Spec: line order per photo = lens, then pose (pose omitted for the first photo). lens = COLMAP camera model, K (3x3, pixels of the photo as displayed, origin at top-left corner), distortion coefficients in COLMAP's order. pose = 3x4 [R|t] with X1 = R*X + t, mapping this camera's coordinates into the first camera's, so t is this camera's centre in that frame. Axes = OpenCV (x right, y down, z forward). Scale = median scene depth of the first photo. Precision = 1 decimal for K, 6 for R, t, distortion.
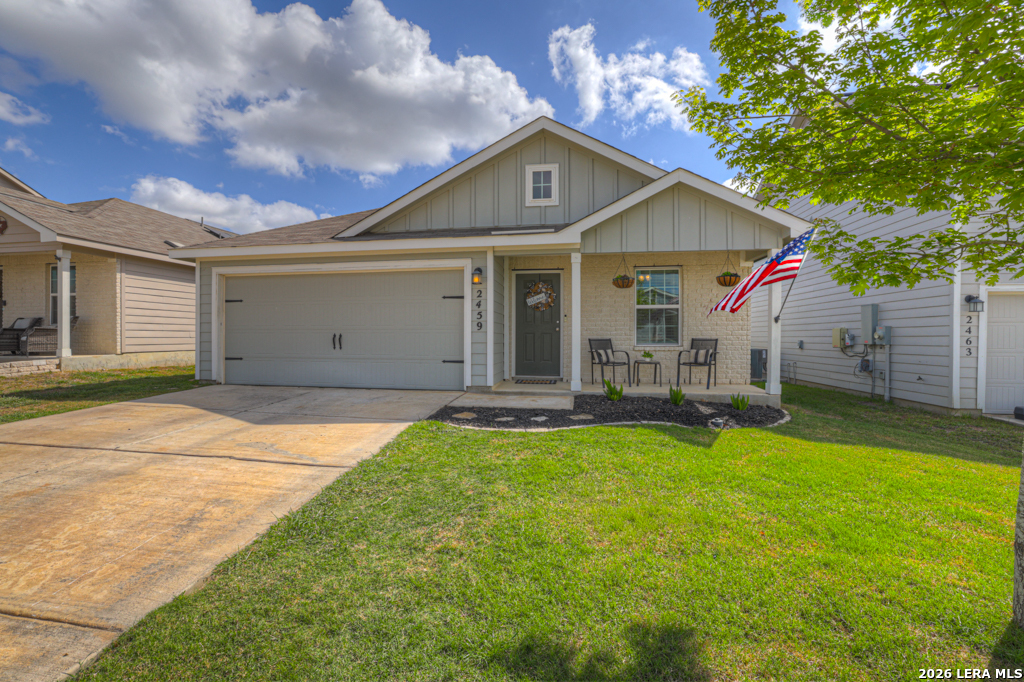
lens RADIAL K [[435.2, 0, 506.4], [0, 435.2, 340.3], [0, 0, 1]] dist [-0.043796, 0.016780]
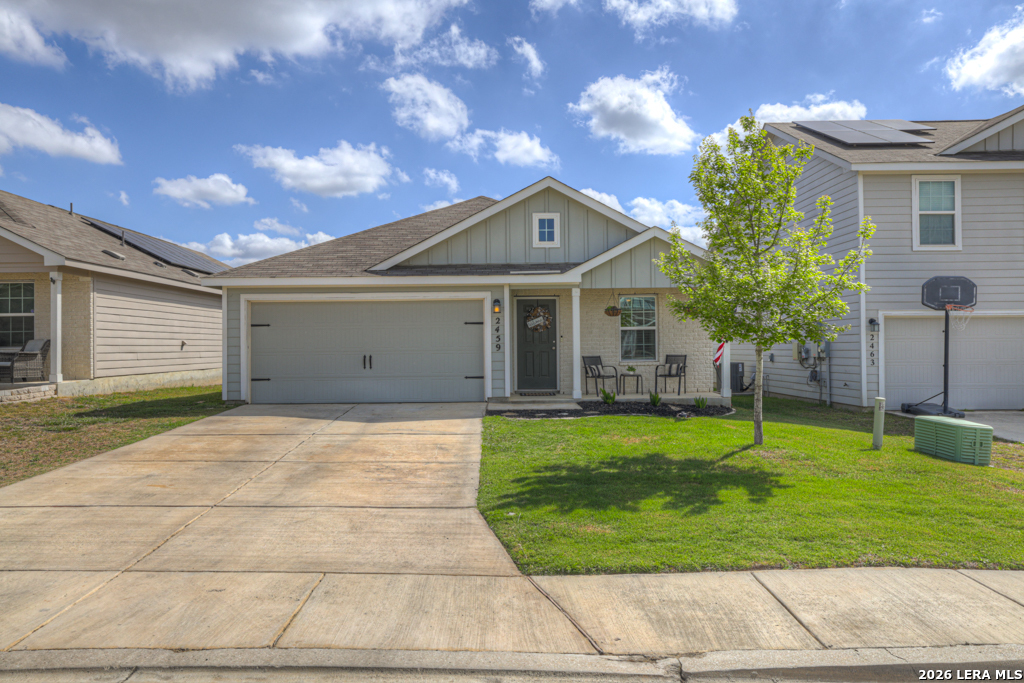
lens RADIAL K [[699.5, 0, 505.9], [0, 699.5, 340.6], [0, 0, 1]] dist [0.016762, 0.002855]
pose [[0.985992, -0.010563, 0.166457, -0.339127], [0.013474, 0.999775, -0.016368, -0.017744], [-0.166247, 0.018382, 0.985913, -0.858803]]
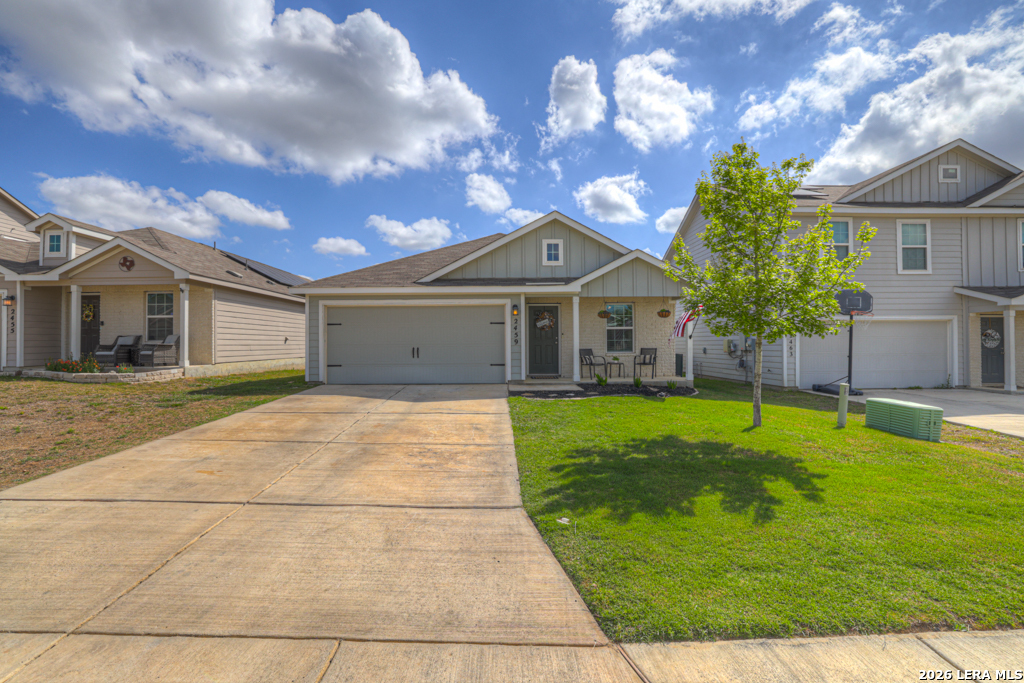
lens RADIAL K [[435.2, 0, 506.4], [0, 435.2, 340.8], [0, 0, 1]] dist [-0.043796, 0.016780]
pose [[0.985801, -0.007157, 0.167765, -0.335017], [0.009729, 0.999847, -0.014512, -0.012764], [-0.167636, 0.015938, 0.985720, -0.504881]]
